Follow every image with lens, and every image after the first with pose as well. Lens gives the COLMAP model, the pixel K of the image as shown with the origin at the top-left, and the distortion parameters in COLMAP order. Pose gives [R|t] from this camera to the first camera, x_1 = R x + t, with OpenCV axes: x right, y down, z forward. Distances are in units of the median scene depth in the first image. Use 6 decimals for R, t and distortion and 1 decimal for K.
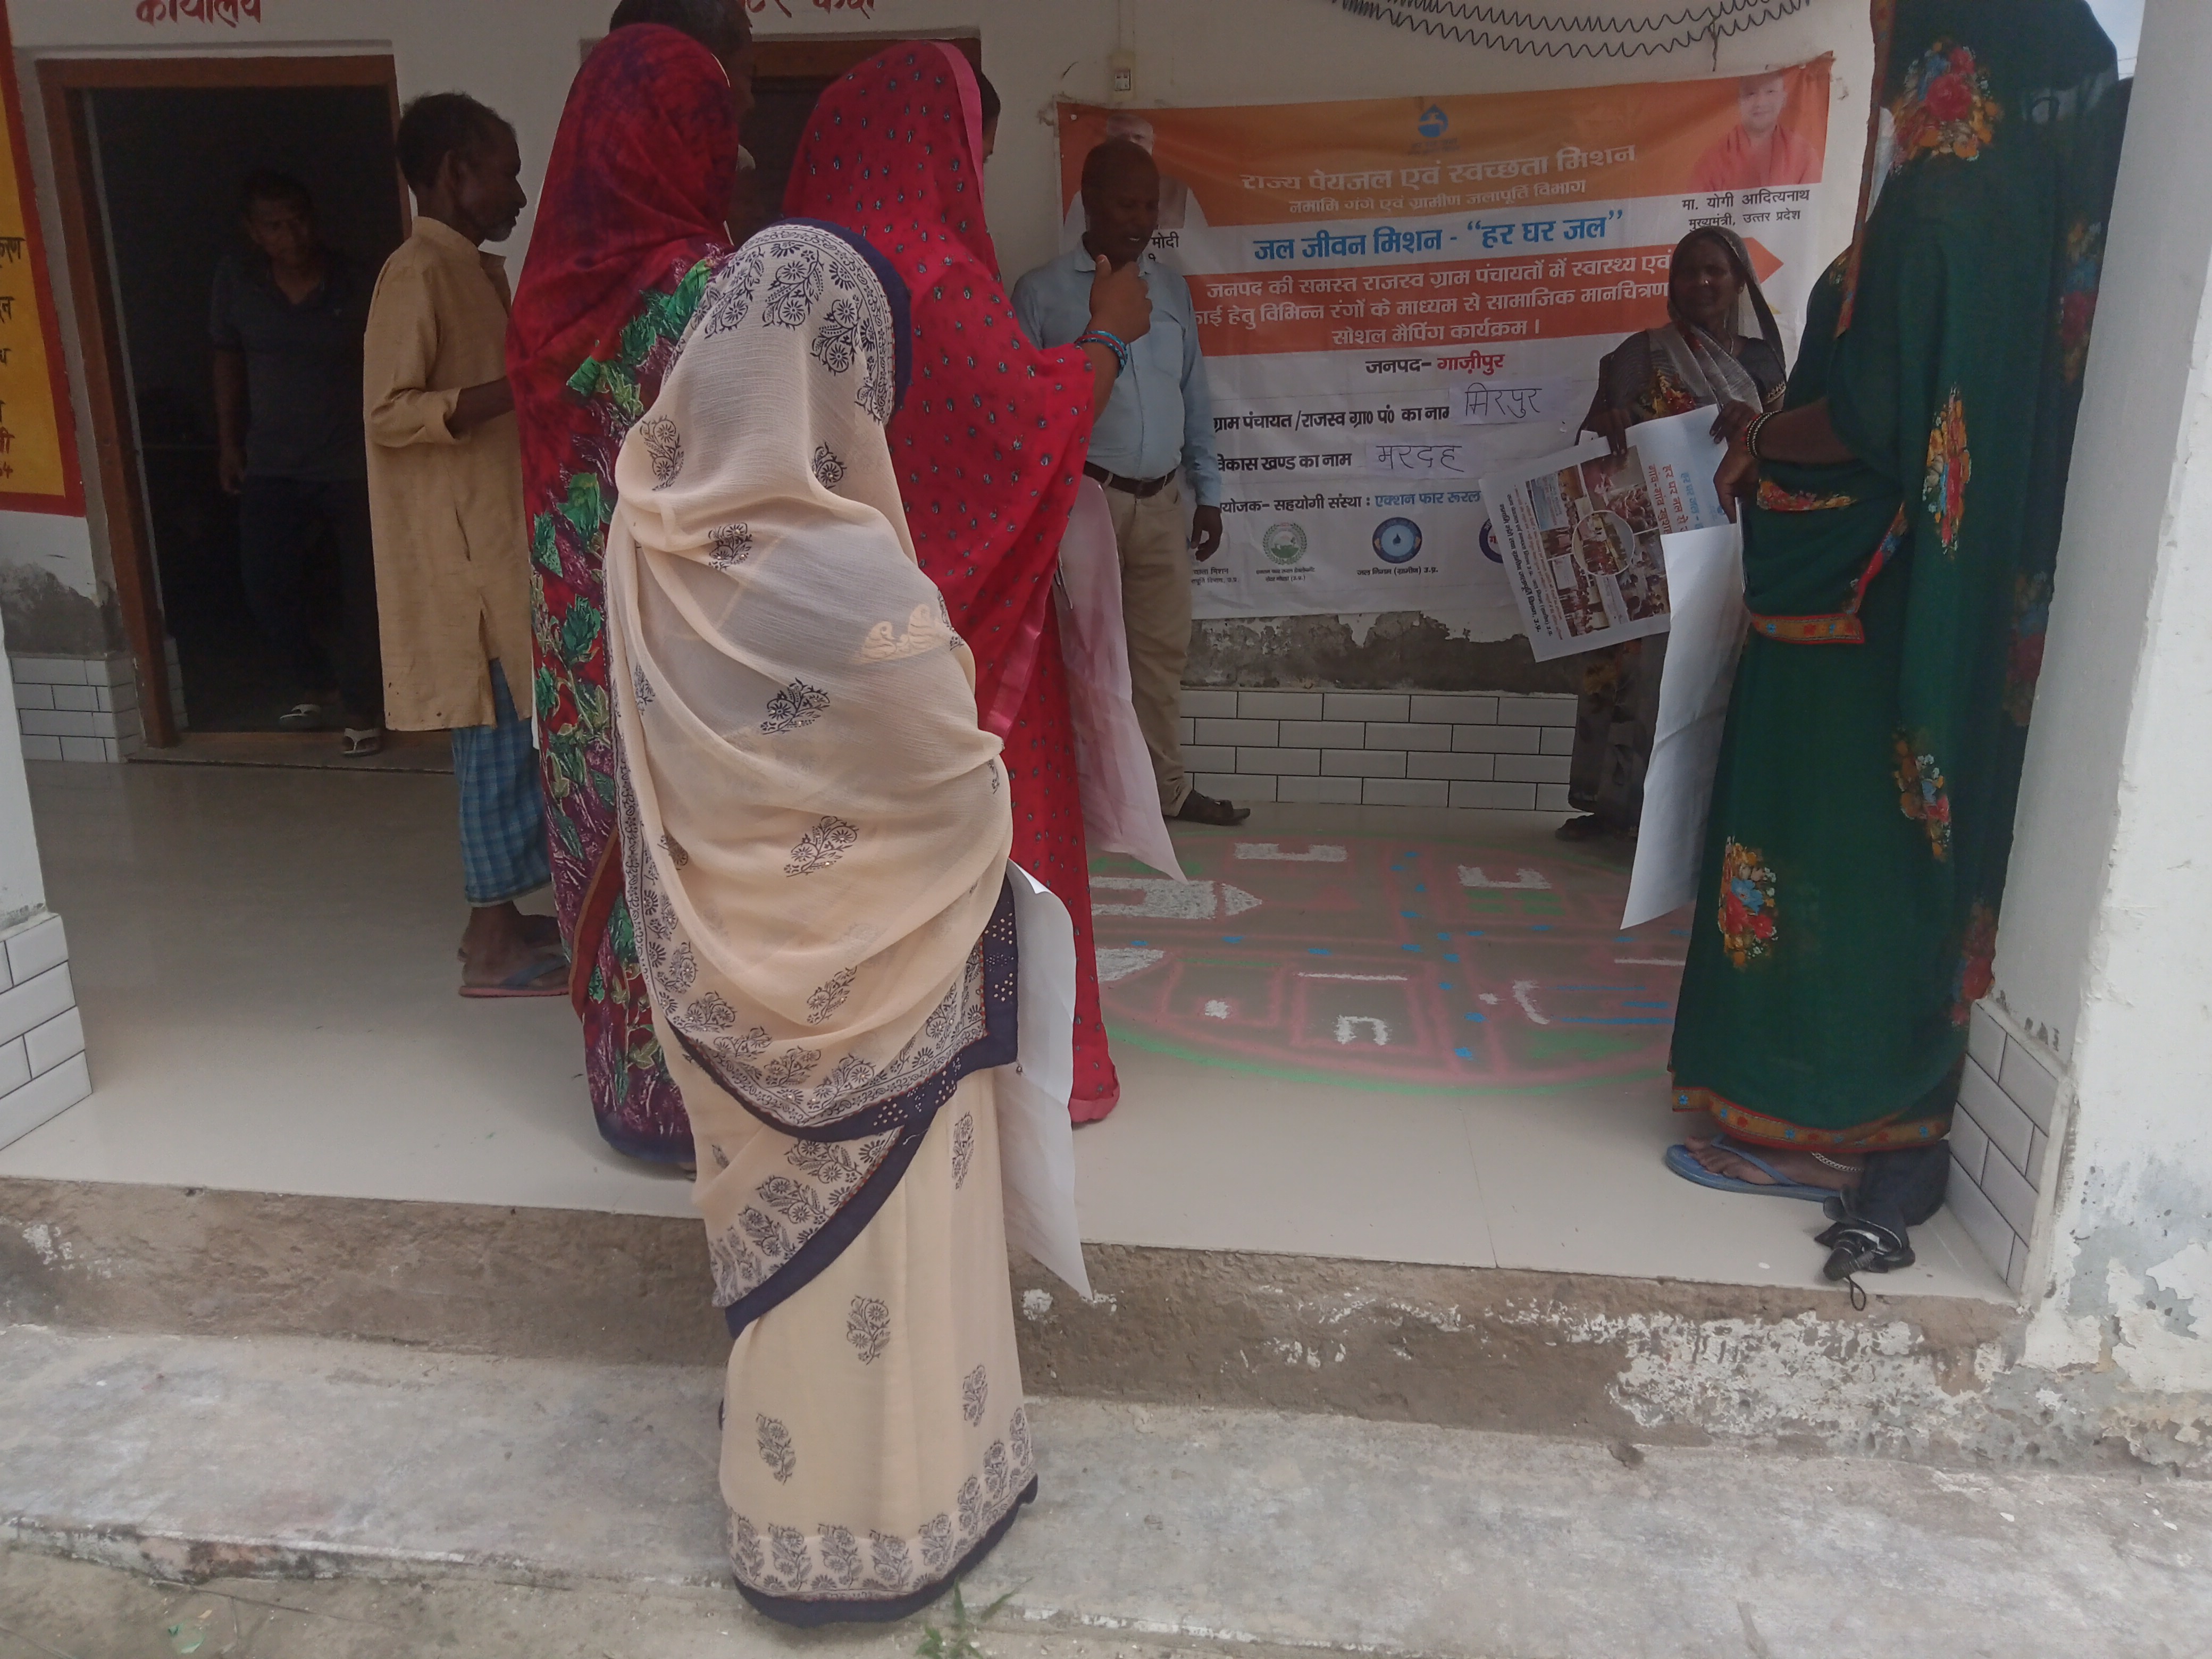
lens RADIAL K [[1809.9, 0, 1115.3], [0, 1809.9, 840.3], [0, 0, 1]] dist [0.110873, -0.090923]
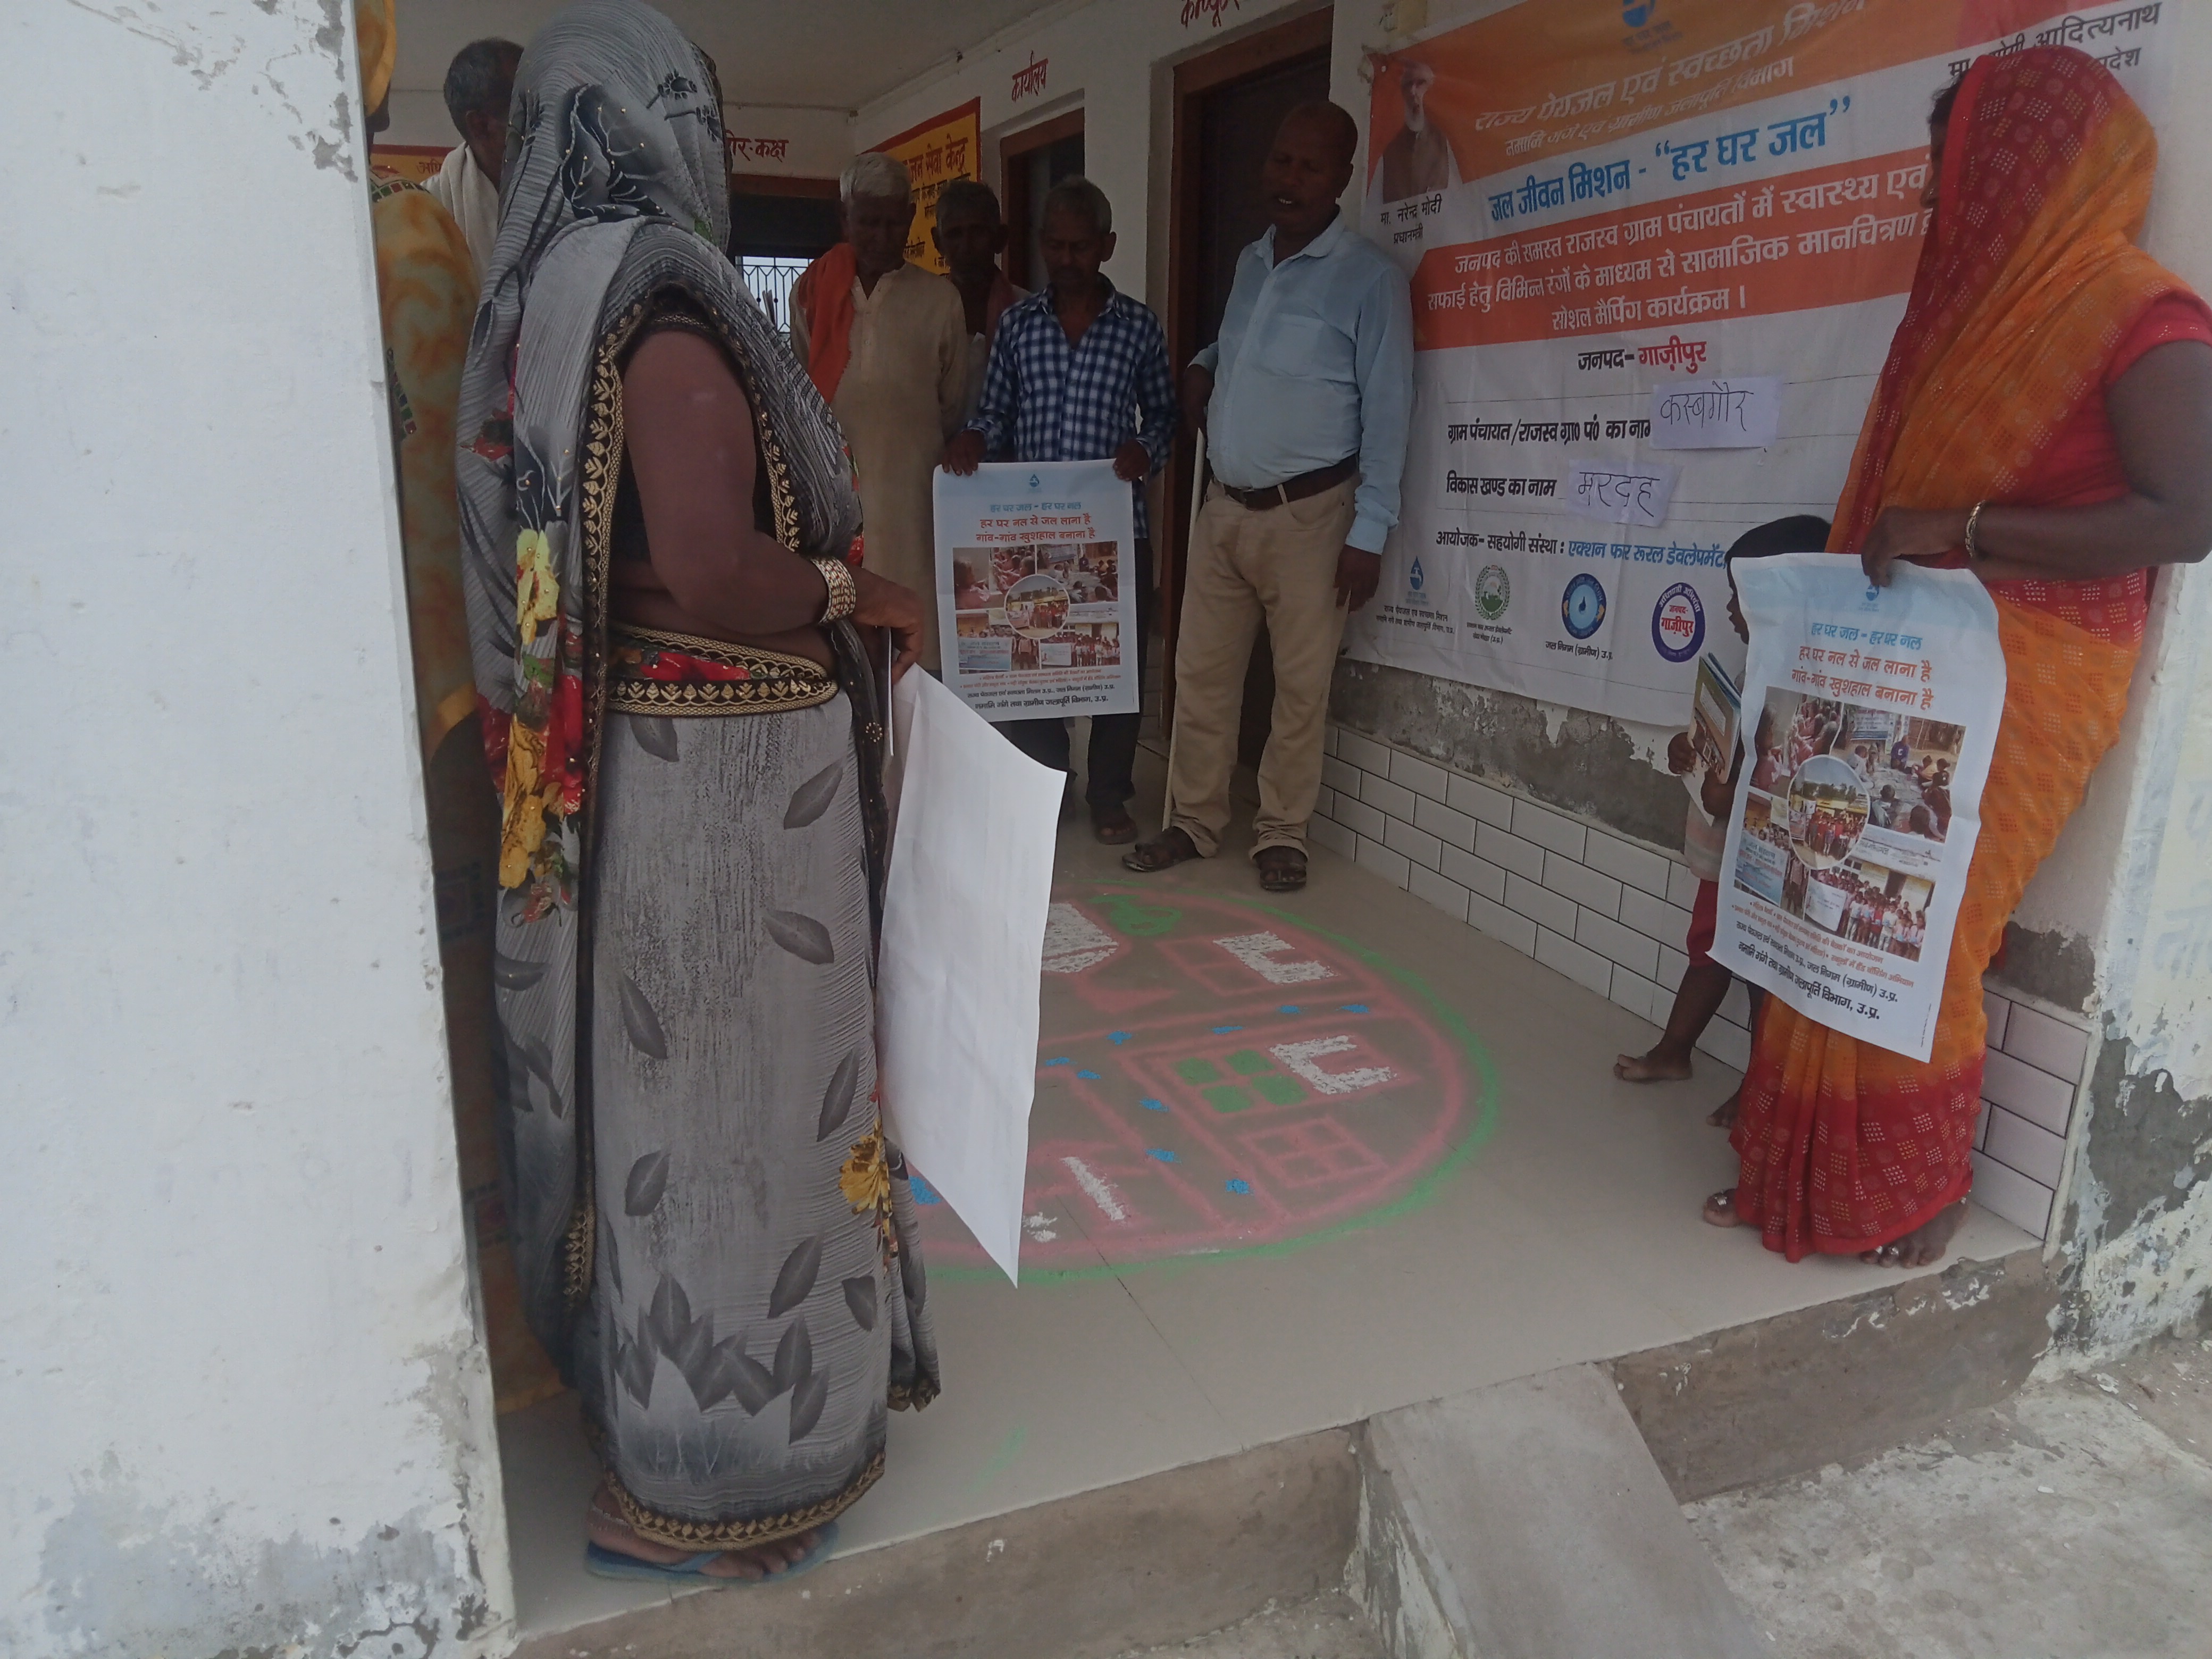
lens RADIAL K [[1809.9, 0, 1115.3], [0, 1809.9, 840.3], [0, 0, 1]] dist [0.110873, -0.090923]
pose [[0.390634, 0.233804, -0.890360, 0.761296], [-0.237622, 0.960040, 0.147848, -0.143620], [0.889349, 0.153815, 0.430581, 0.564818]]
